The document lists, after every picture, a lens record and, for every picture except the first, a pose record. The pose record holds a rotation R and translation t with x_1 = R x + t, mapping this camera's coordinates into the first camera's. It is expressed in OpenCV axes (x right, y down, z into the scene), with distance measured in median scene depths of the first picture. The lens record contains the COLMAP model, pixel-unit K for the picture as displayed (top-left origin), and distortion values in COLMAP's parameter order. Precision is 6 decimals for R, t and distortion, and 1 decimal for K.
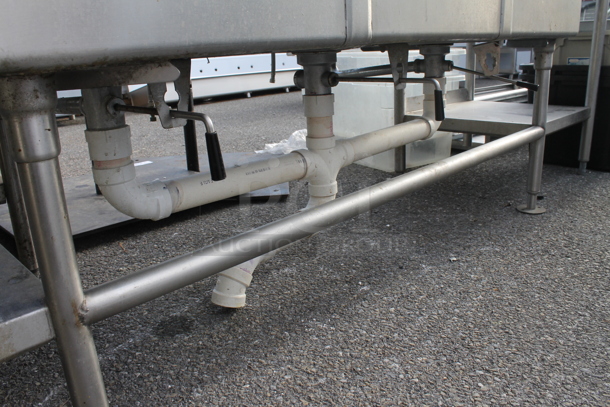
lens RADIAL K [[505.5, 0, 305.0], [0, 505.5, 203.5], [0, 0, 1]] dist [-0.167634, 0.135175]
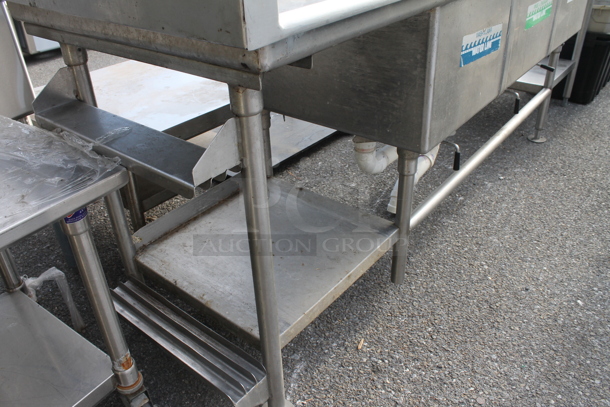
lens RADIAL K [[505.5, 0, 305.0], [0, 505.5, 203.5], [0, 0, 1]] dist [-0.167634, 0.135175]
pose [[0.993918, -0.046040, 0.100035, -0.538491], [0.020071, 0.968930, 0.246520, -0.231083], [-0.108277, -0.243013, 0.963961, -0.578415]]
